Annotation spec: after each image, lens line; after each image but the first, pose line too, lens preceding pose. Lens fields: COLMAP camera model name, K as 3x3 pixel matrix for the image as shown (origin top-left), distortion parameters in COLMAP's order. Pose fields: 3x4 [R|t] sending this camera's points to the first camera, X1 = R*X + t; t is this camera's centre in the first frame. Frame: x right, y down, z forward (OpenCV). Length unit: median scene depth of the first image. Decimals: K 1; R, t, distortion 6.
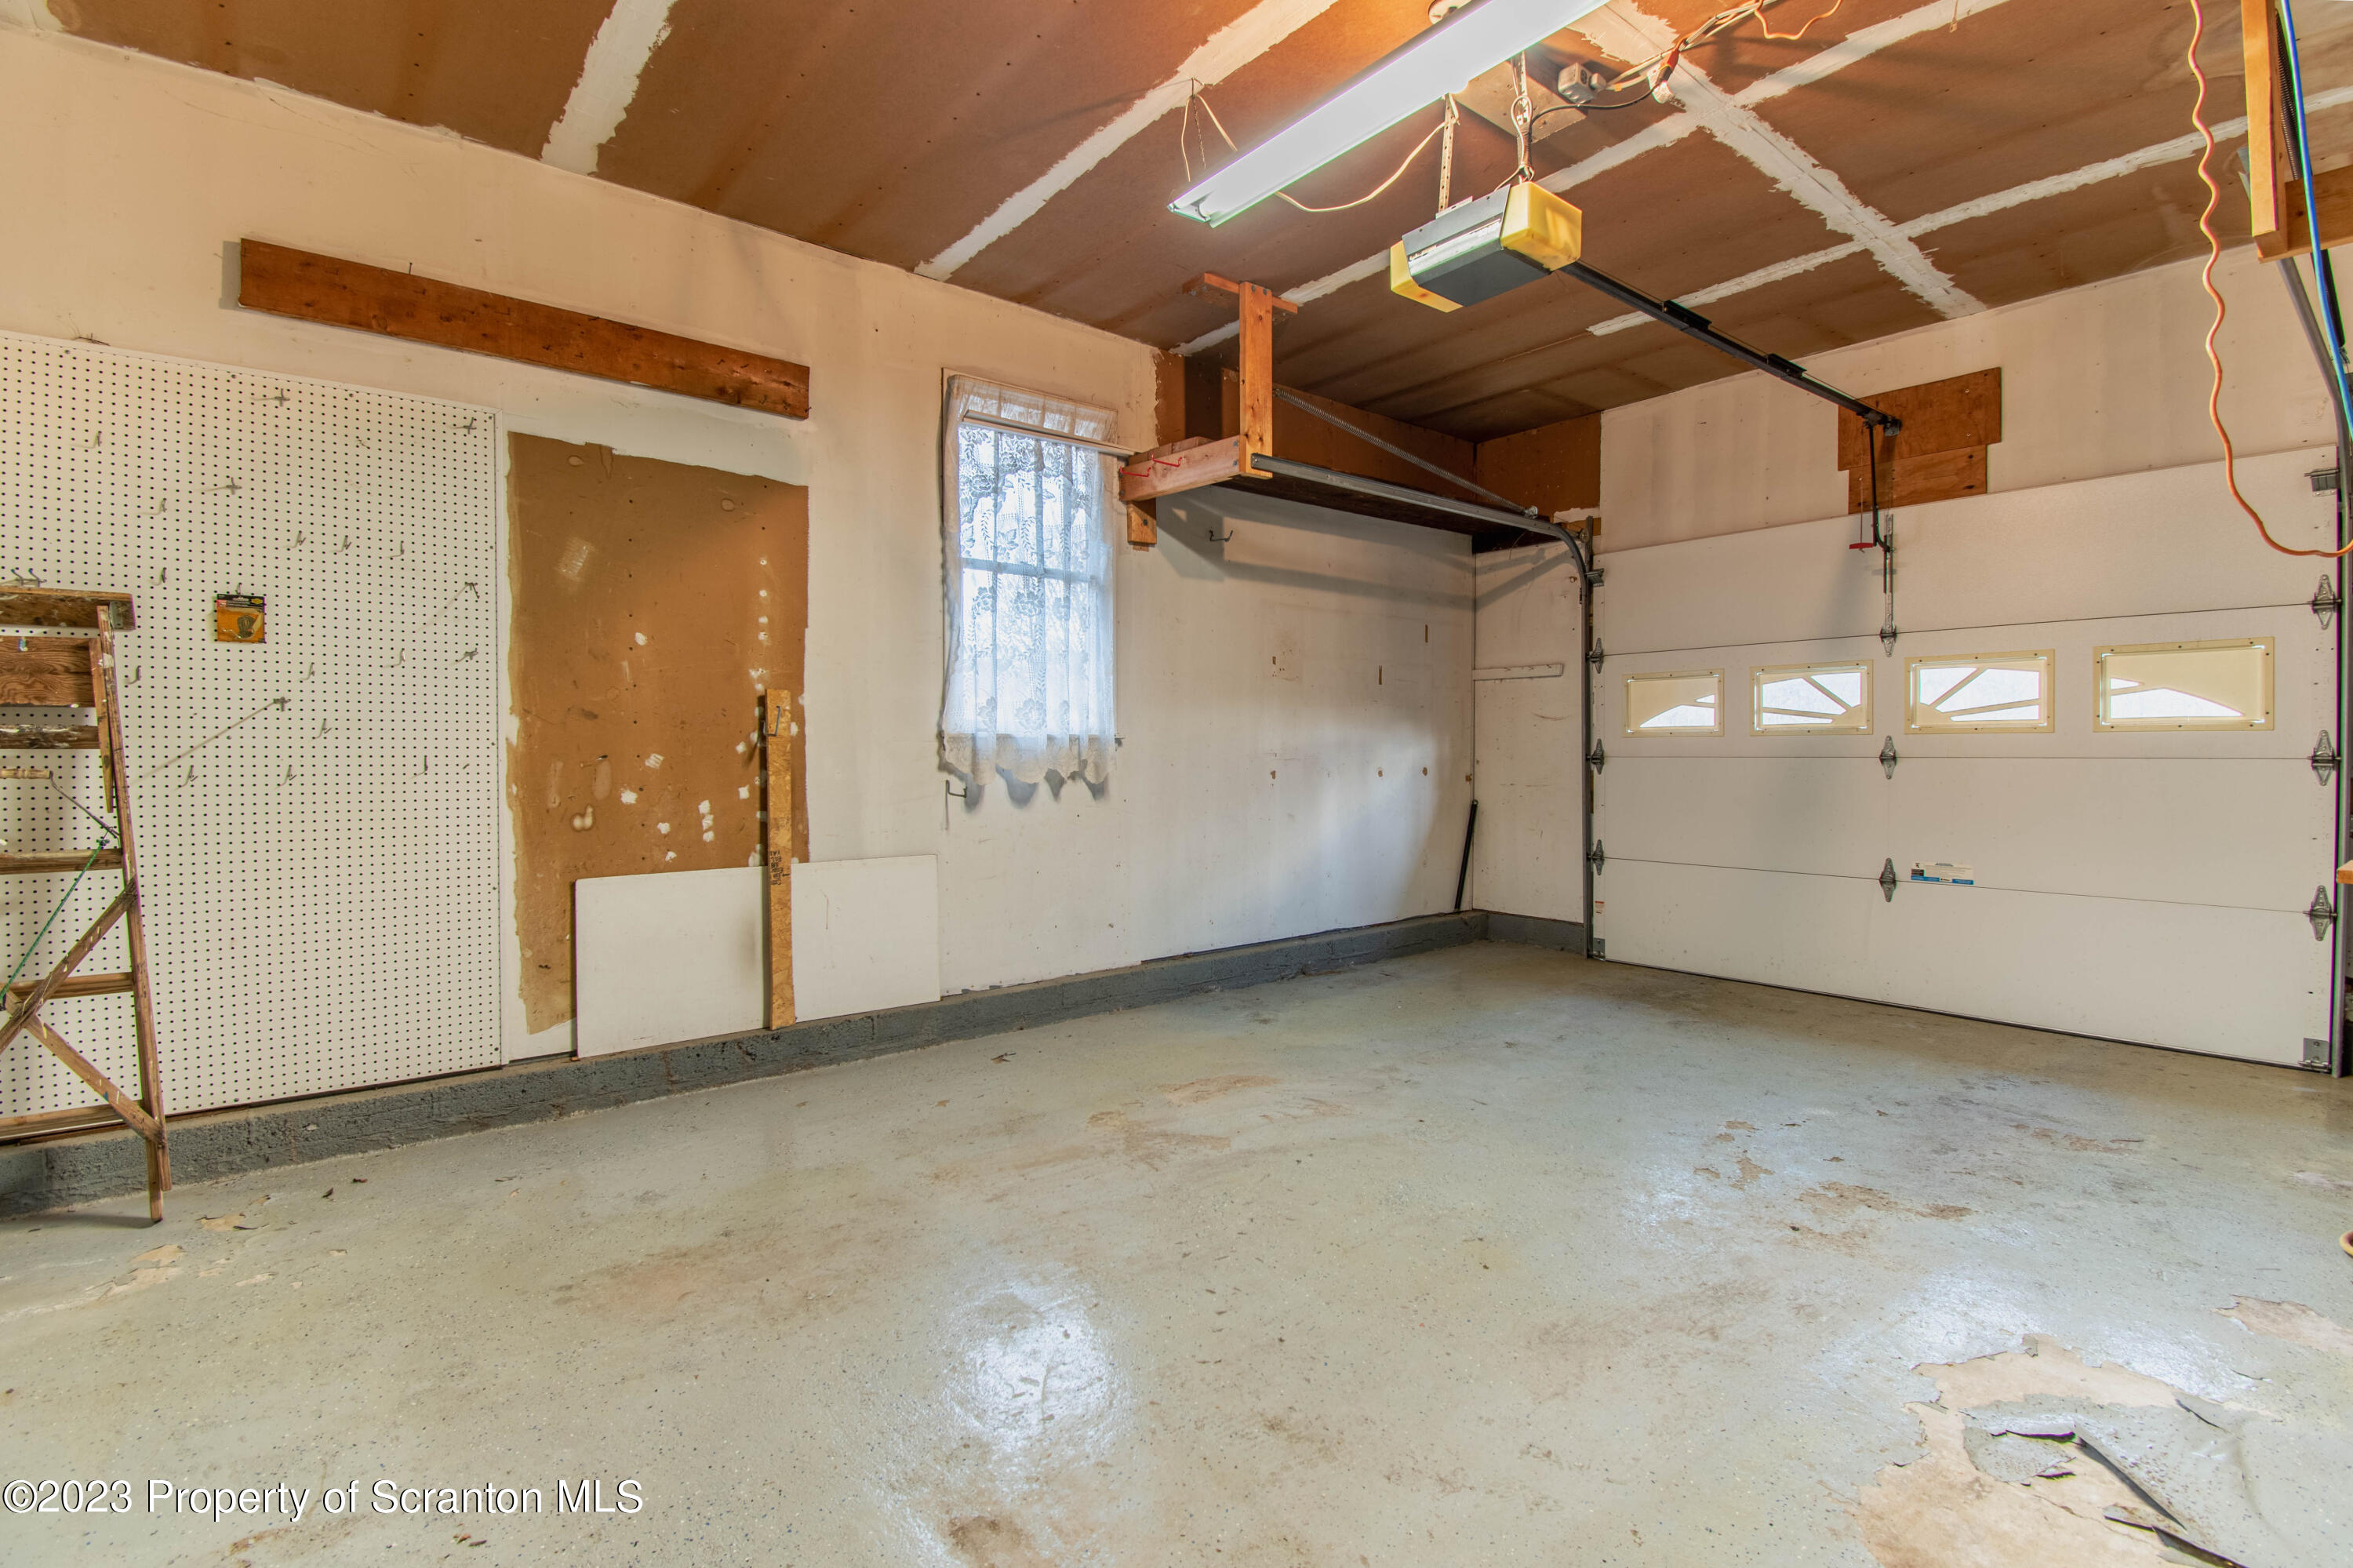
lens RADIAL K [[1106.8, 0, 1172.3], [0, 1106.8, 768.0], [0, 0, 1]] dist [-0.002502, -0.005278]
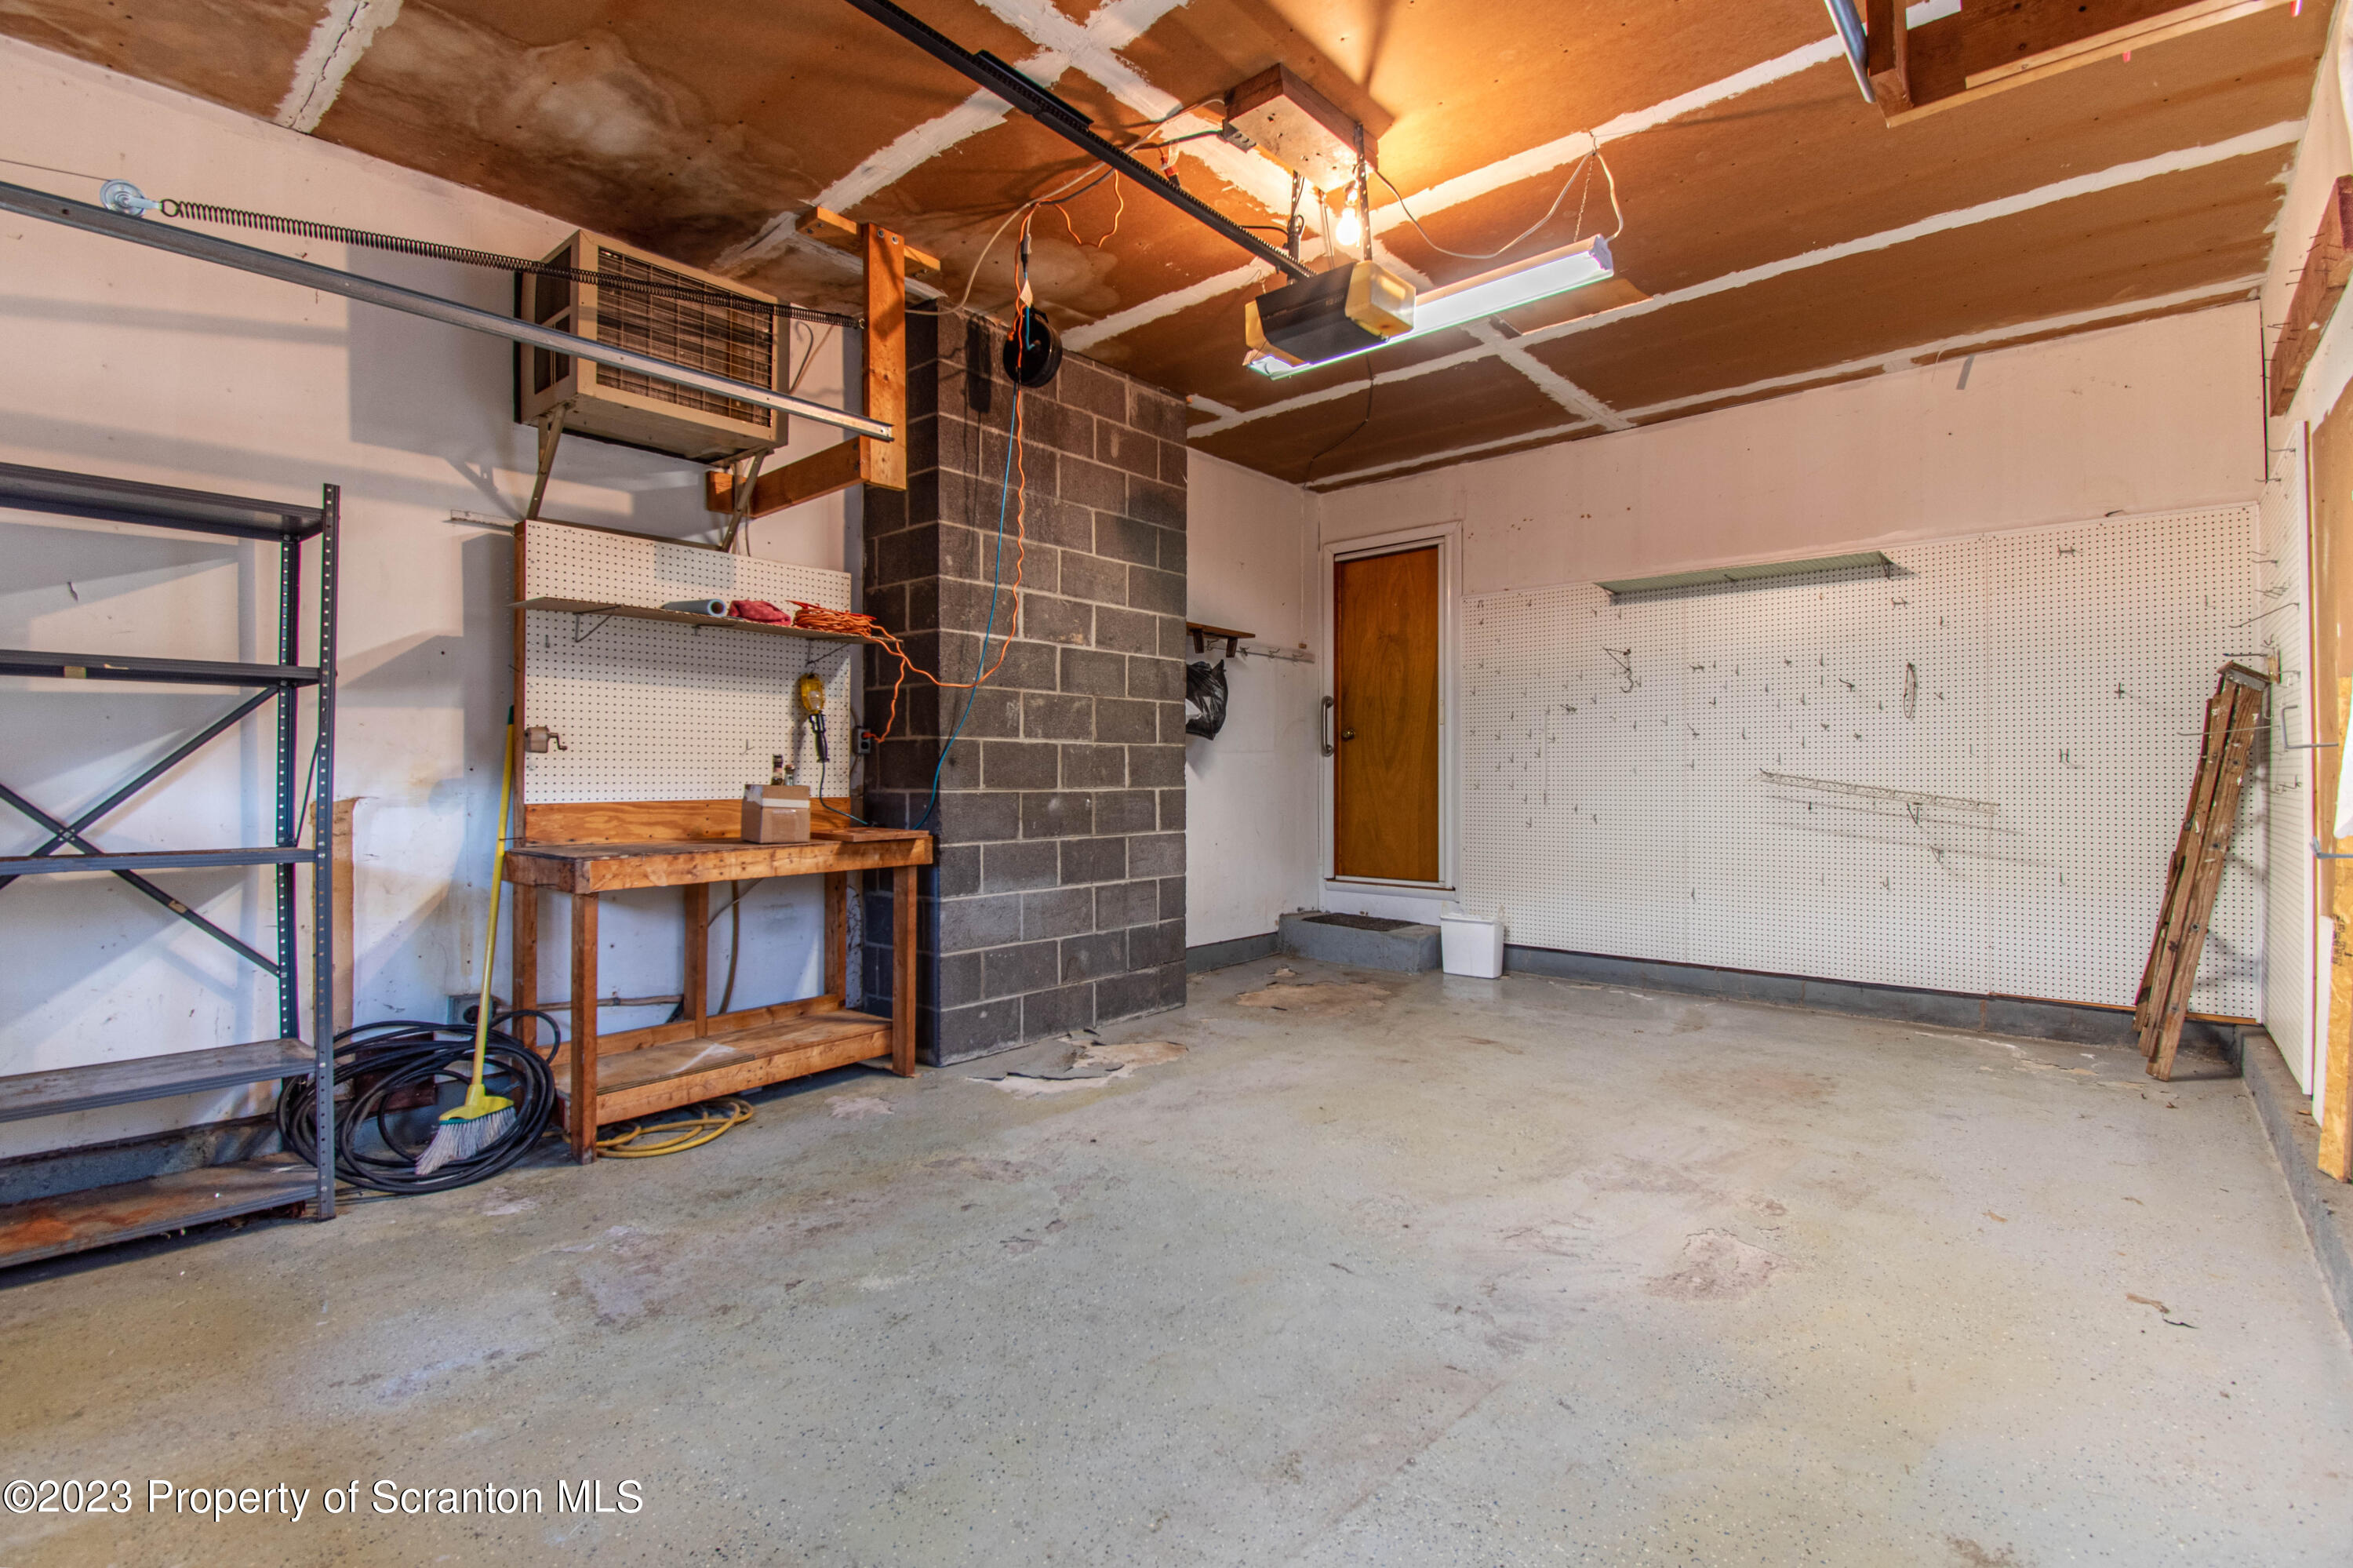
lens RADIAL K [[1106.8, 0, 1178.2], [0, 1106.8, 774.2], [0, 0, 1]] dist [-0.002502, -0.005278]
pose [[-0.985999, 0.003153, -0.166720, 0.542849], [0.000883, 0.999906, 0.013691, -0.025985], [0.166747, 0.013352, -0.985909, 1.829398]]
